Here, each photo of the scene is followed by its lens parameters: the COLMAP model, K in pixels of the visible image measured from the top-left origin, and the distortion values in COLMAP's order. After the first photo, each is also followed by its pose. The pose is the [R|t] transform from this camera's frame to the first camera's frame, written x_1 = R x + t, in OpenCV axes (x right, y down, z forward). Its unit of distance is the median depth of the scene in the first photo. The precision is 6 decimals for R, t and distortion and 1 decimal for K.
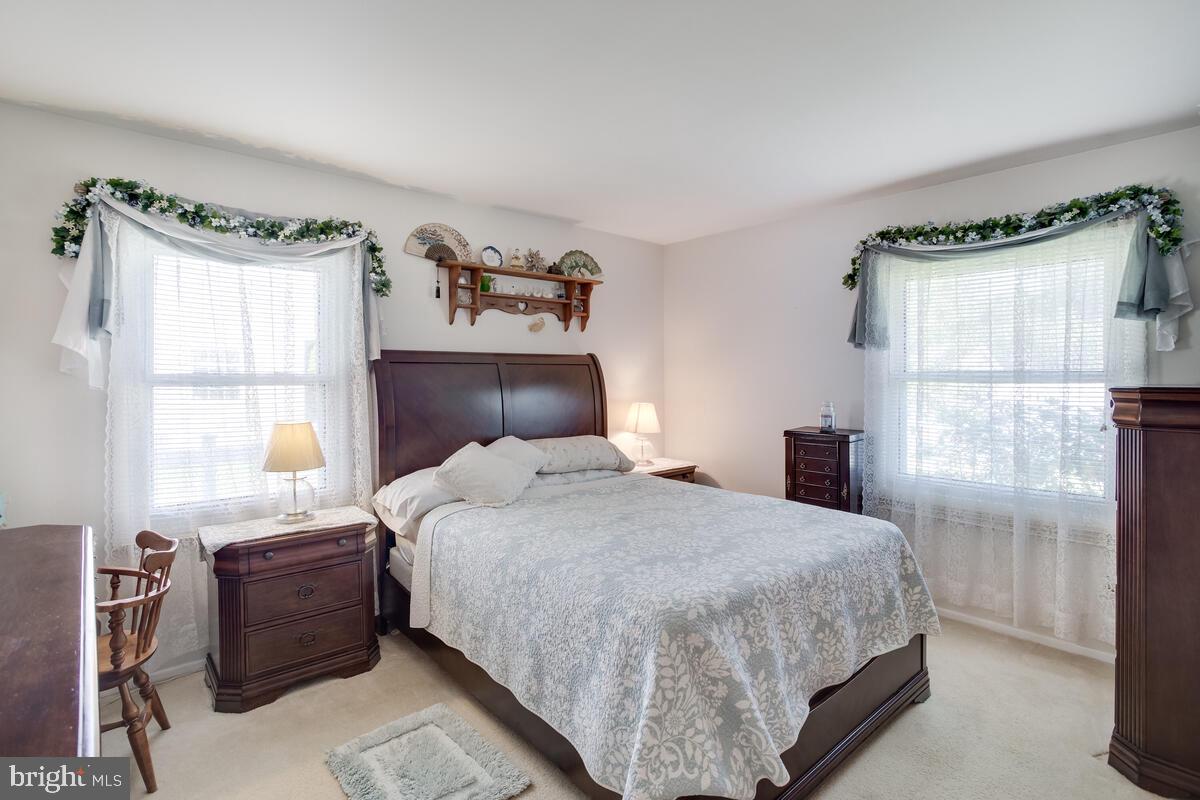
lens RADIAL K [[584.1, 0, 602.9], [0, 584.1, 367.5], [0, 0, 1]] dist [-0.037542, 0.021292]
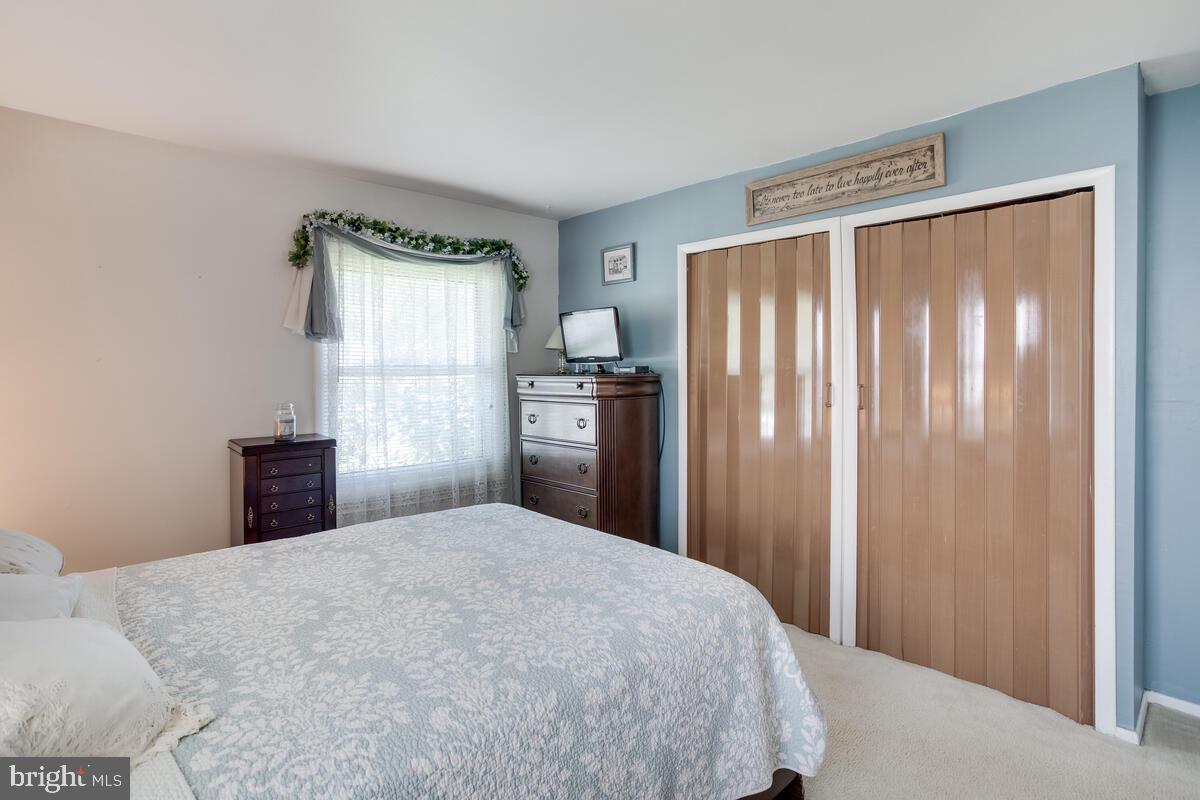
lens RADIAL K [[584.1, 0, 602.9], [0, 584.1, 367.5], [0, 0, 1]] dist [-0.037542, 0.021292]
pose [[-0.030893, -0.001401, 0.999522, -0.484664], [-0.001675, 0.999998, 0.001350, 0.007820], [-0.999521, -0.001633, -0.030895, 0.657278]]
